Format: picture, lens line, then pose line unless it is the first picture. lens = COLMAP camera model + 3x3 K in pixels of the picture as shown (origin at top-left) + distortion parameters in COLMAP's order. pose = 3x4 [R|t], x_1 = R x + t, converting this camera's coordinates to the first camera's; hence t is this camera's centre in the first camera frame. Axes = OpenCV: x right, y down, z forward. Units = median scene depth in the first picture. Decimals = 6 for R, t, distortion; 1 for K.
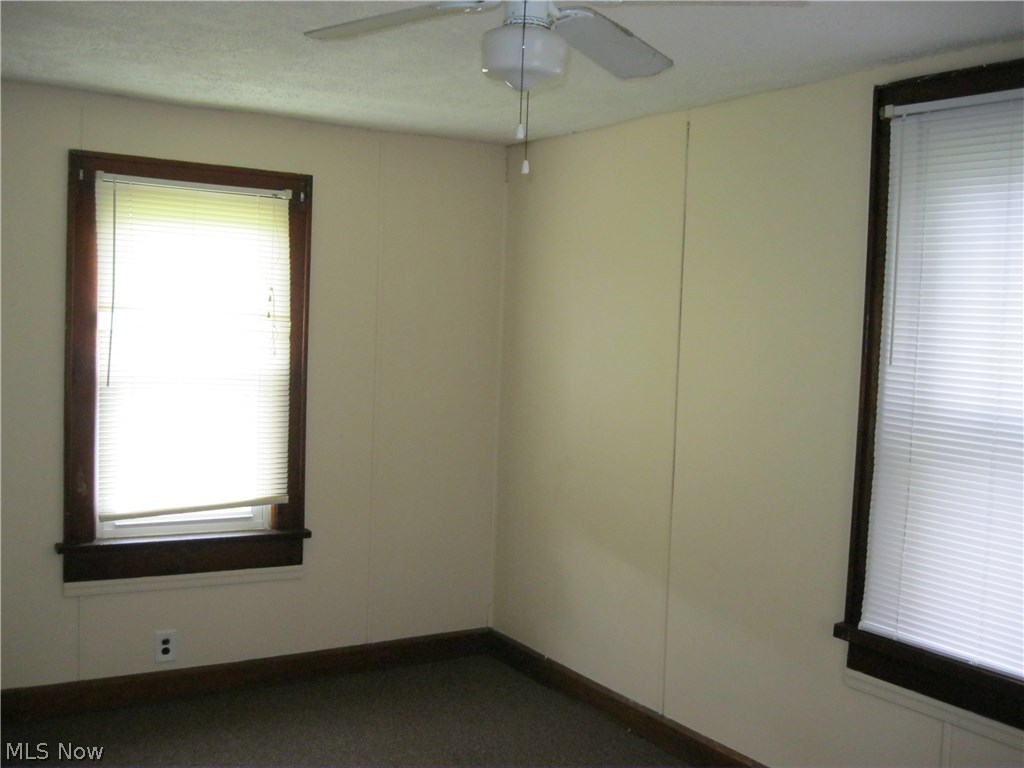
lens RADIAL K [[1163.0, 0, 512.0], [0, 1163.0, 384.0], [0, 0, 1]] dist [-0.003297, 0.004368]
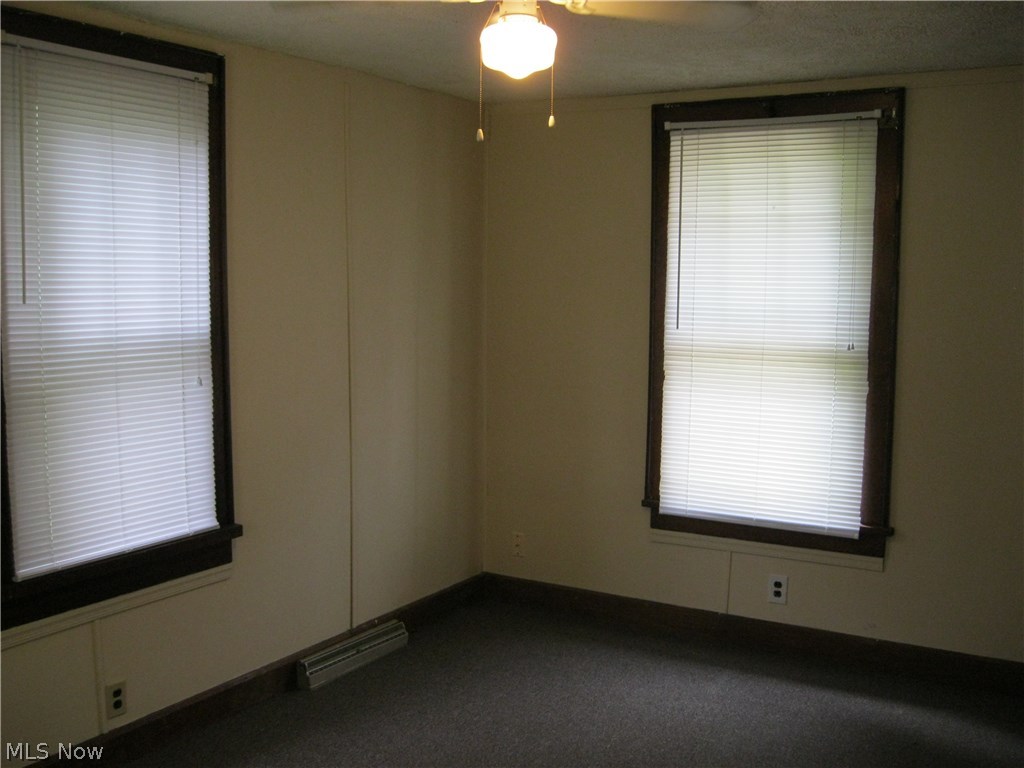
lens RADIAL K [[1163.0, 0, 512.0], [0, 1163.0, 384.0], [0, 0, 1]] dist [-0.003297, 0.004368]
pose [[-0.434732, -0.133550, 0.890602, -0.780115], [0.038208, 0.985317, 0.166403, -0.103334], [-0.899749, 0.106368, -0.423246, 1.119264]]
